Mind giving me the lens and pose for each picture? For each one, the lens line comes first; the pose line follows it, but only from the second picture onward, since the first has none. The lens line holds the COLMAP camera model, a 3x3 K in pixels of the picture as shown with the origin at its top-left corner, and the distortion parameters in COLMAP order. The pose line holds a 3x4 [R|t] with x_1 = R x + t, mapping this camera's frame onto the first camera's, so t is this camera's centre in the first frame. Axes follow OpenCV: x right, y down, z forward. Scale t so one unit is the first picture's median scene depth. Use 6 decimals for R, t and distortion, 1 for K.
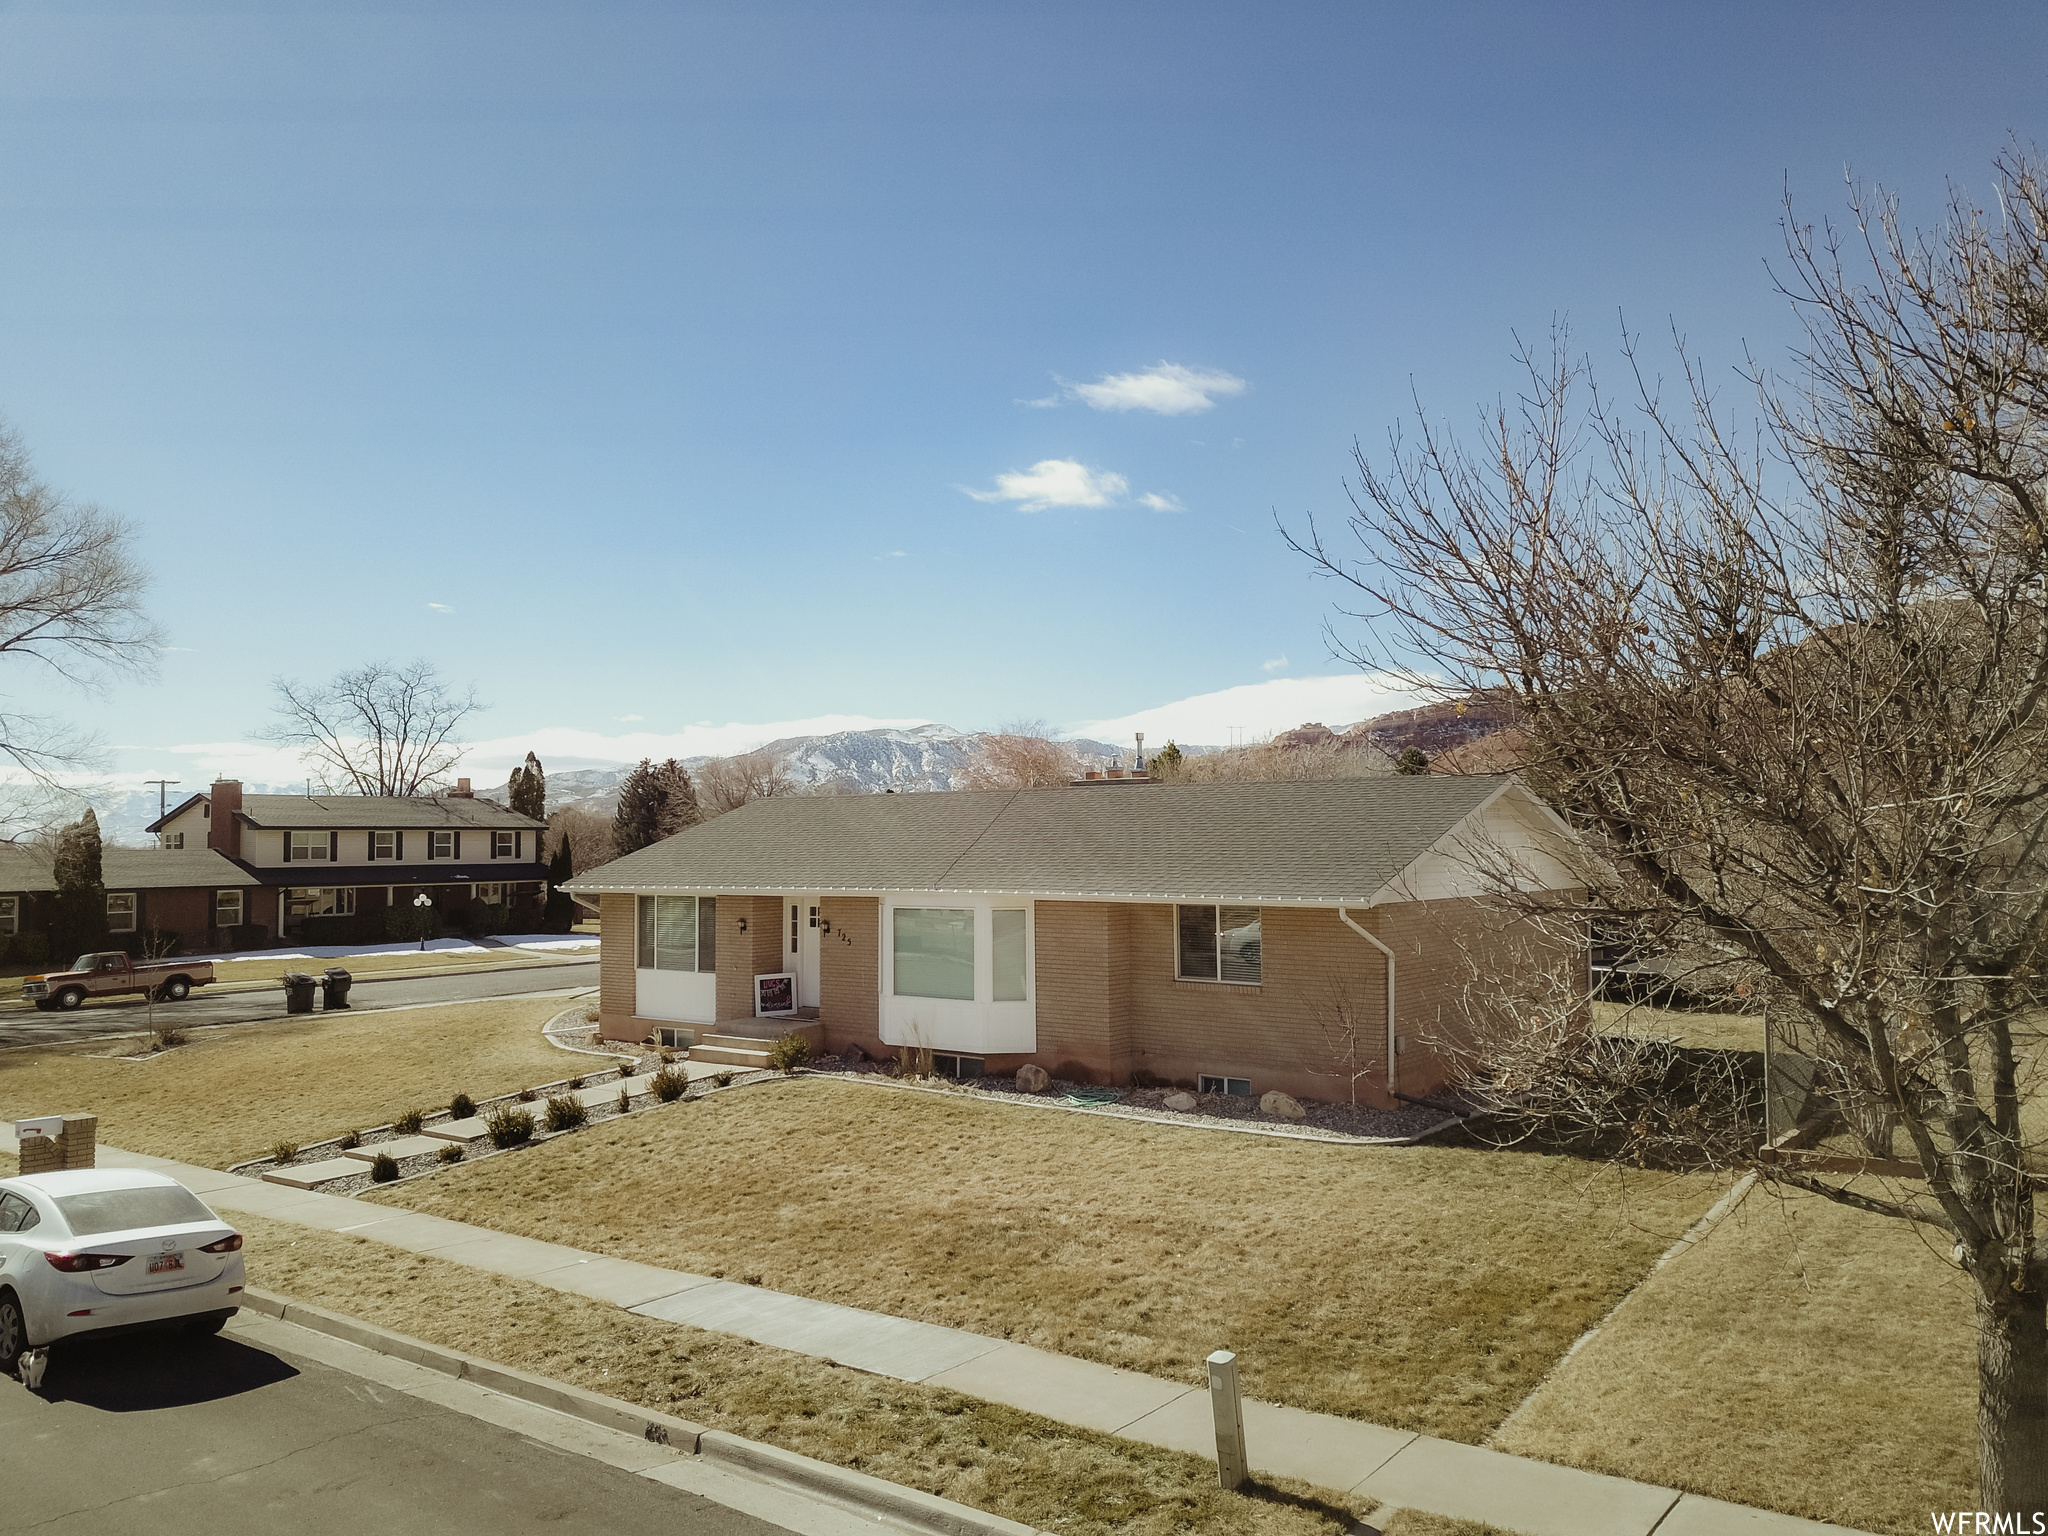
lens RADIAL K [[1574.6, 0, 1024.0], [0, 1574.6, 768.0], [0, 0, 1]] dist [0.005911, 0.005523]
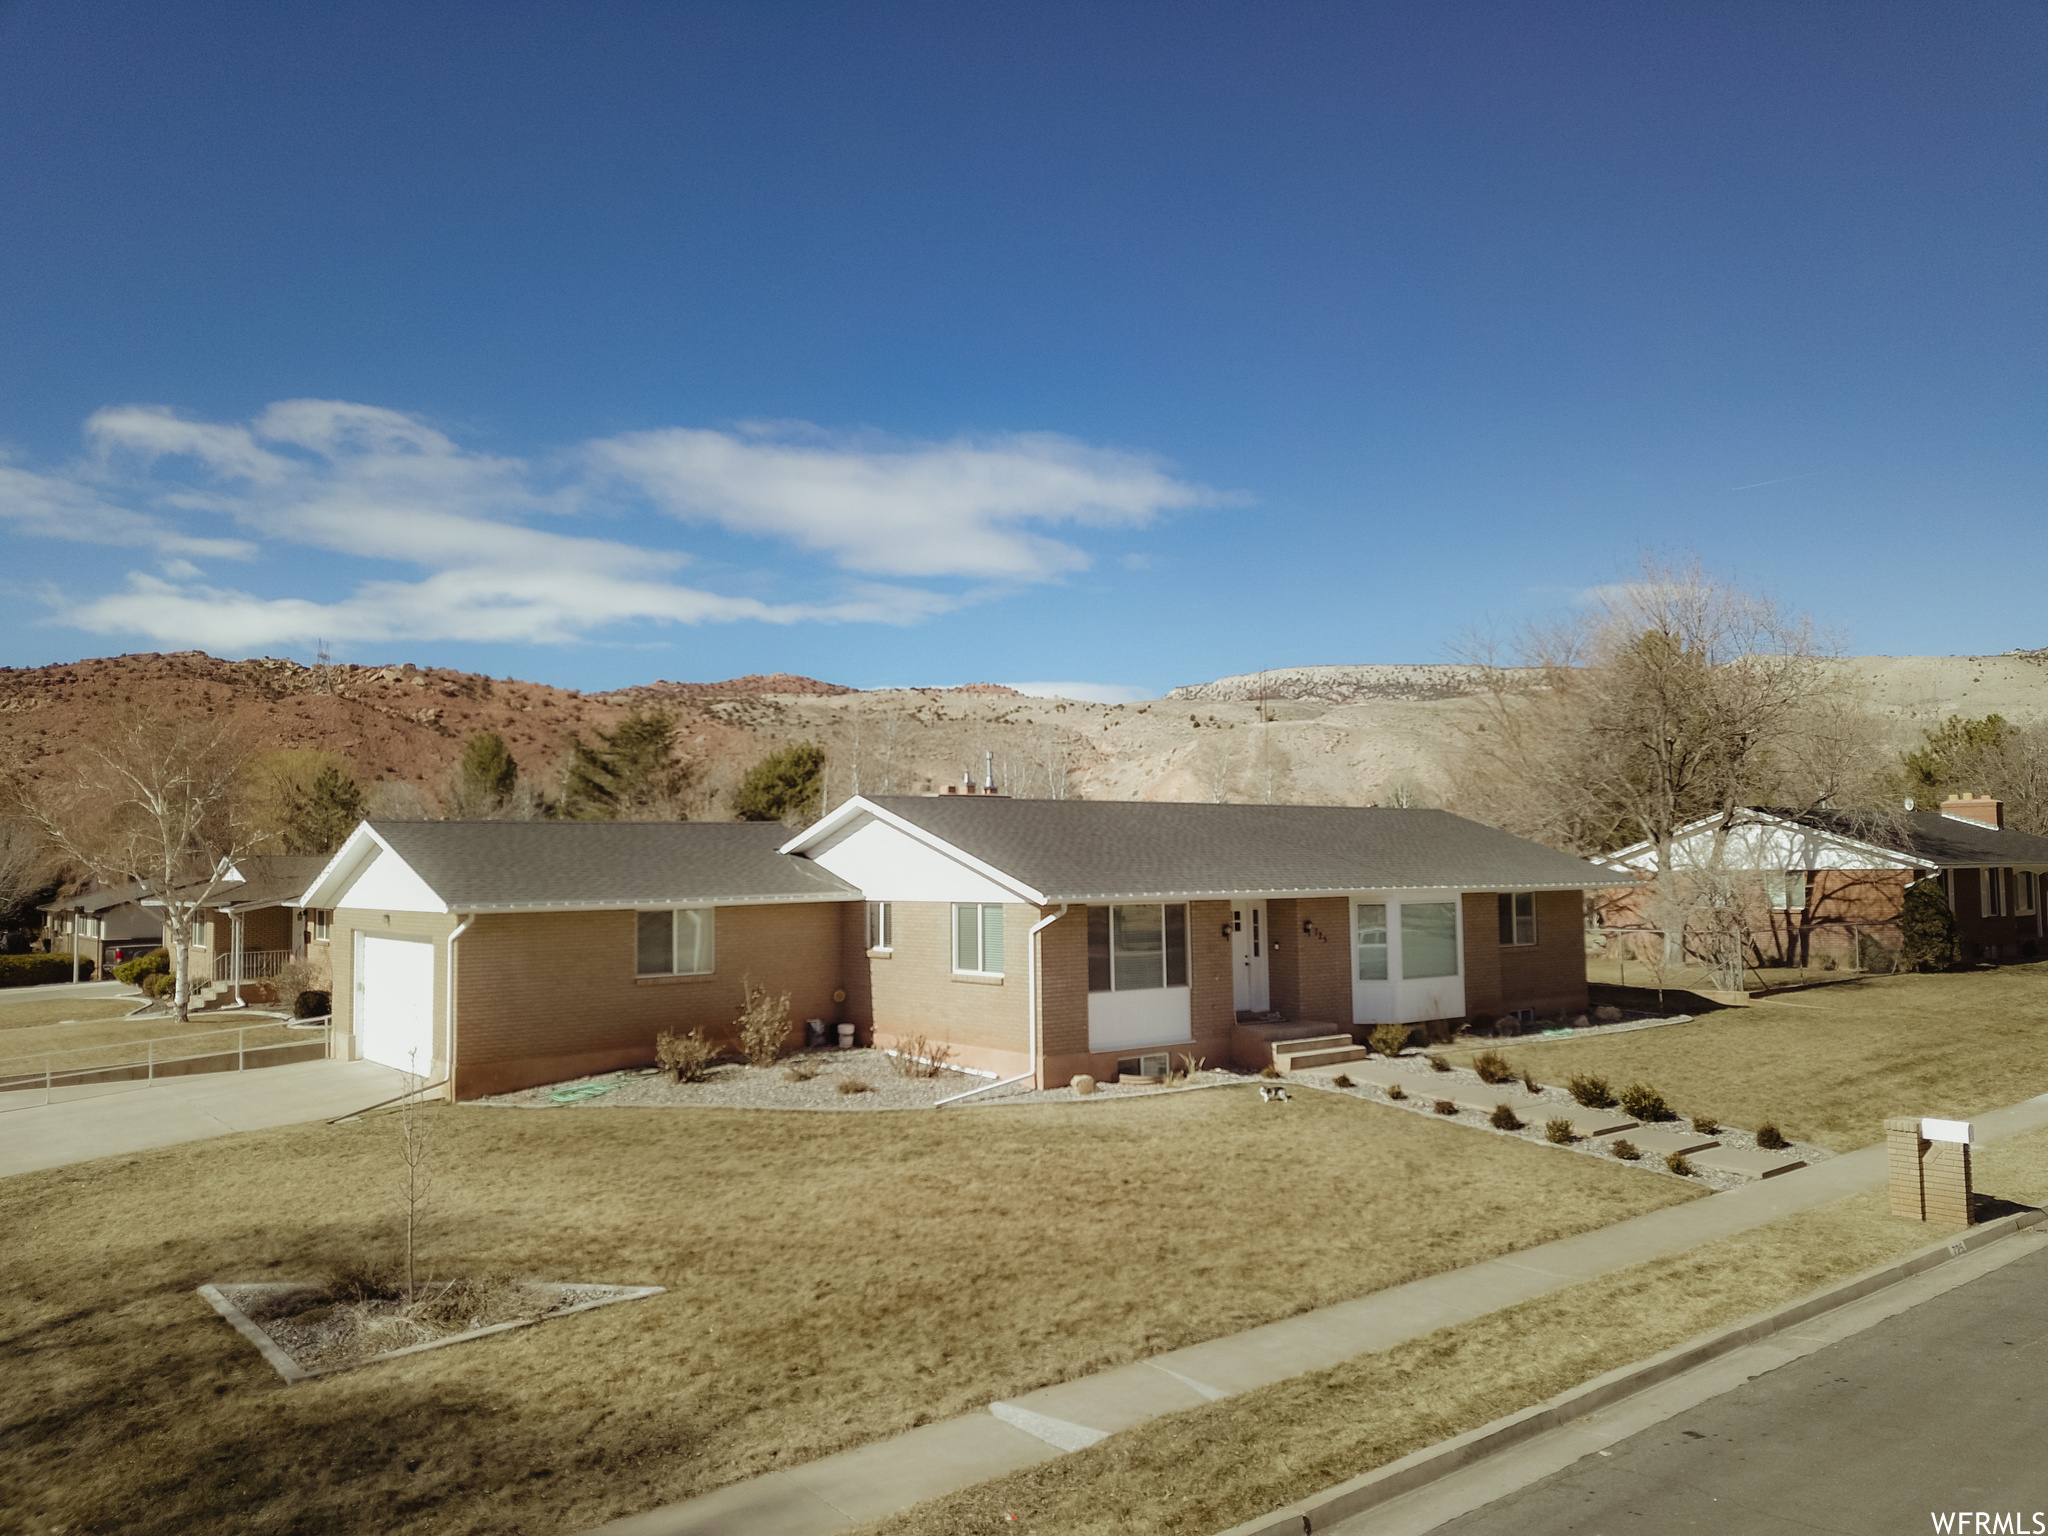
lens RADIAL K [[1512.6, 0, 1024.0], [0, 1512.6, 768.0], [0, 0, 1]] dist [-0.006518, -0.000533]
pose [[0.248583, 0.071306, 0.965983, -1.093409], [-0.038203, 0.997232, -0.063781, 0.063052], [-0.967857, -0.021049, 0.250619, 0.876838]]
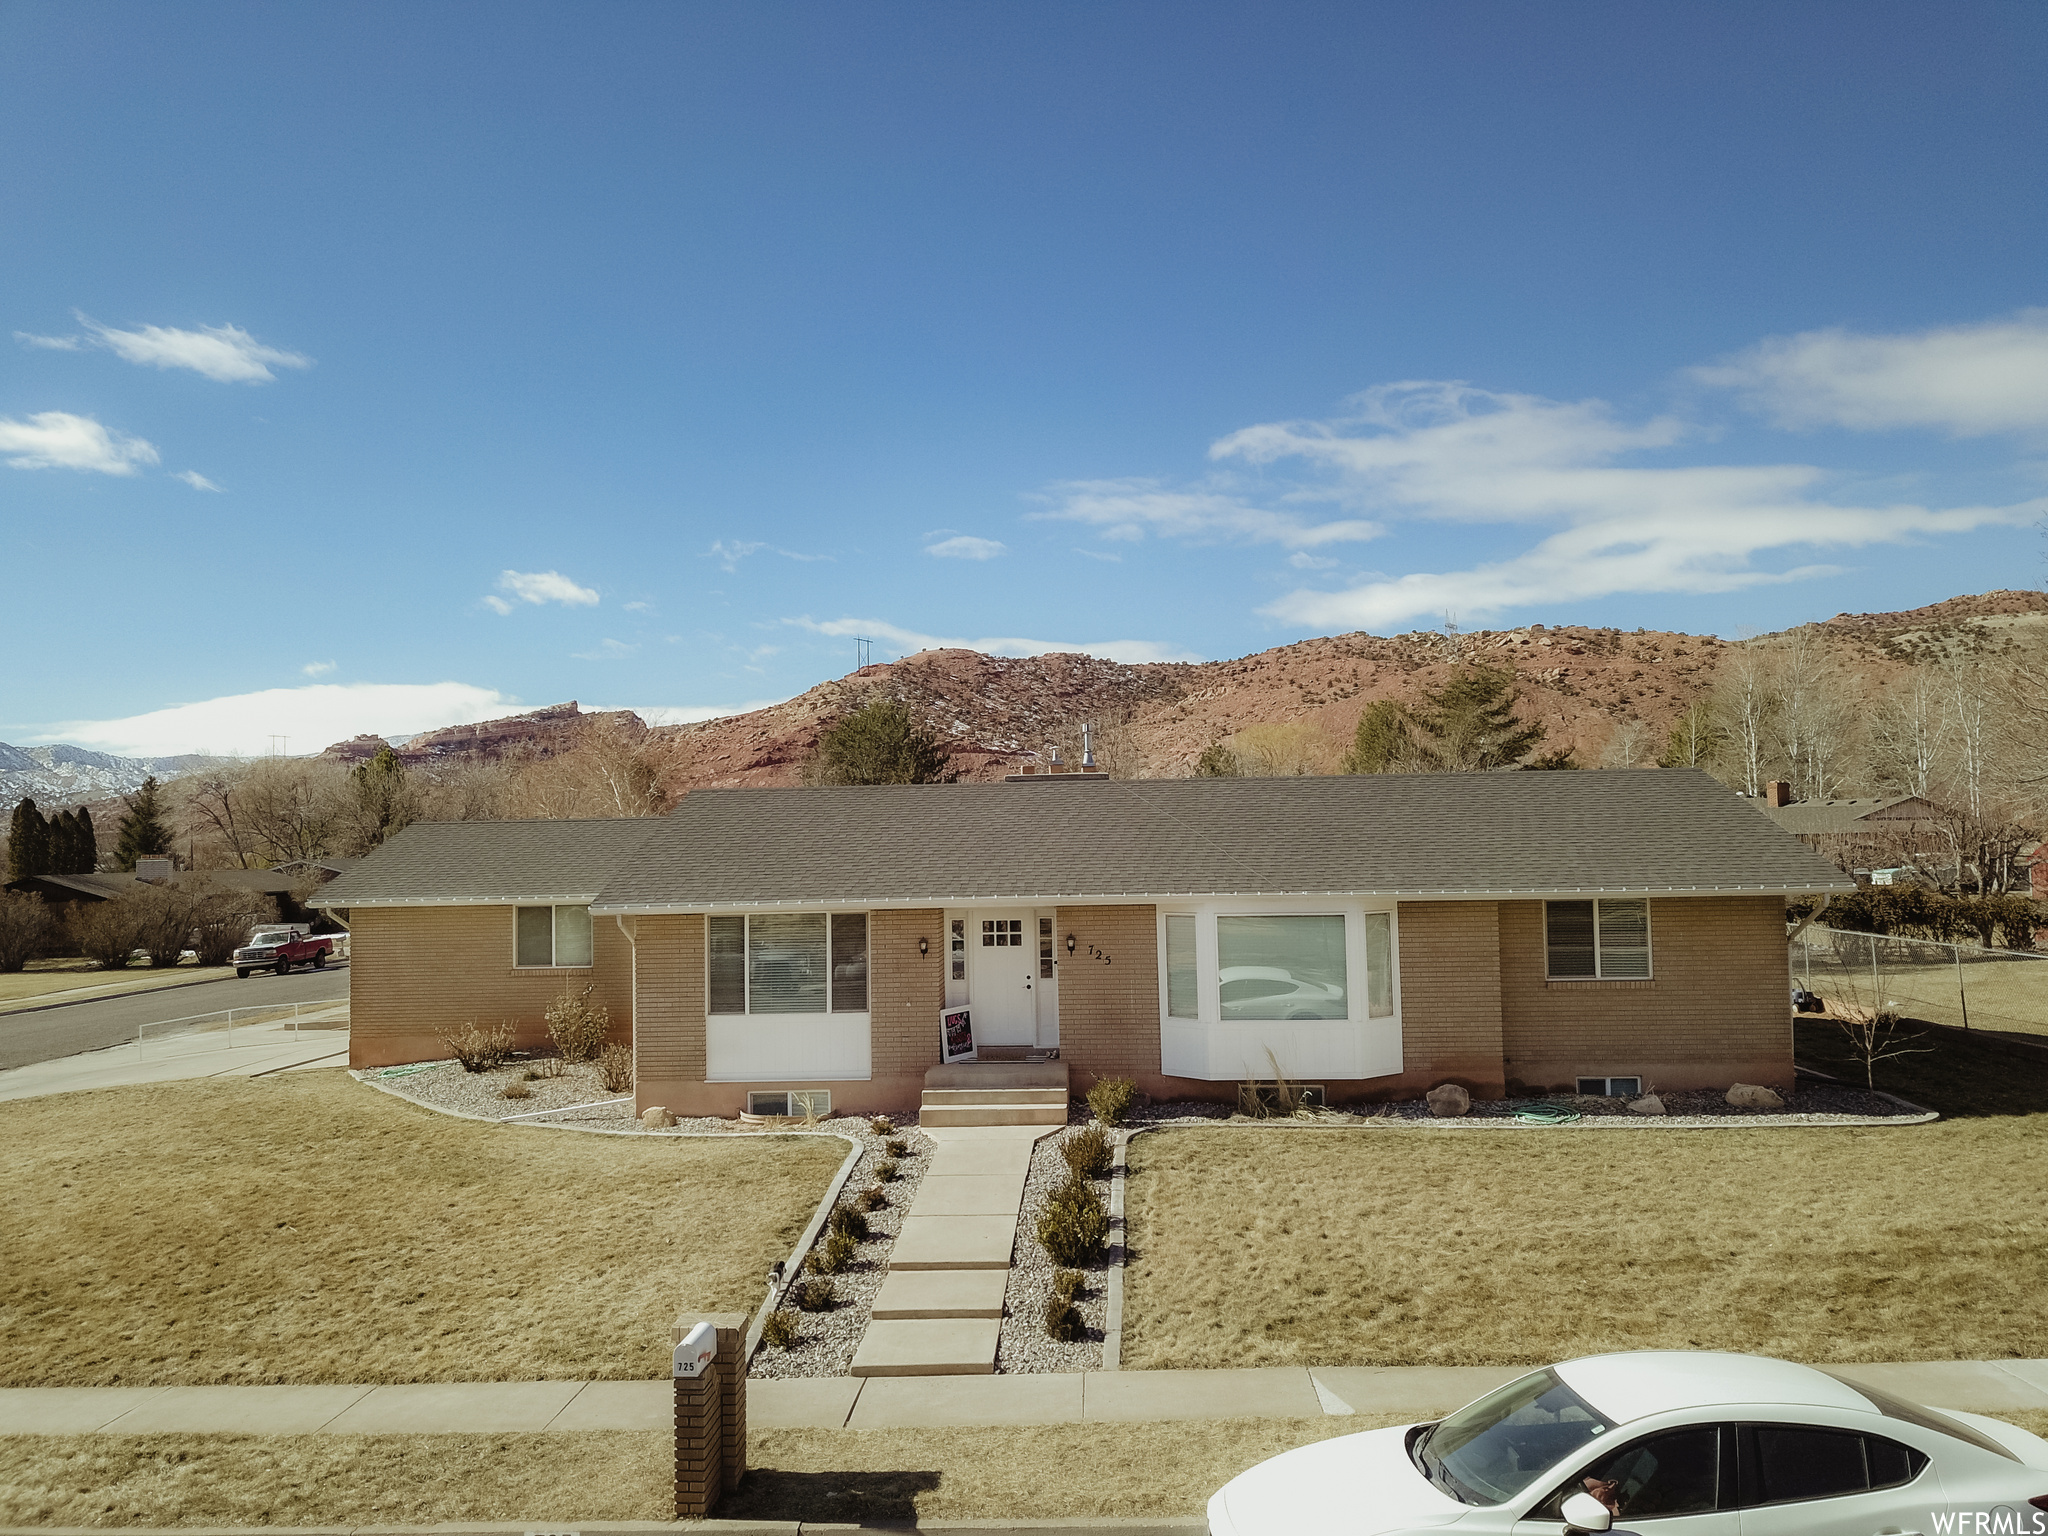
lens RADIAL K [[1536.6, 0, 1023.1], [0, 1536.6, 836.5], [0, 0, 1]] dist [0.006728, 0.005199]
pose [[0.825662, -0.003055, 0.564156, -0.556582], [-0.015564, 0.999481, 0.028190, 0.022970], [-0.563950, -0.032056, 0.825187, 0.345483]]
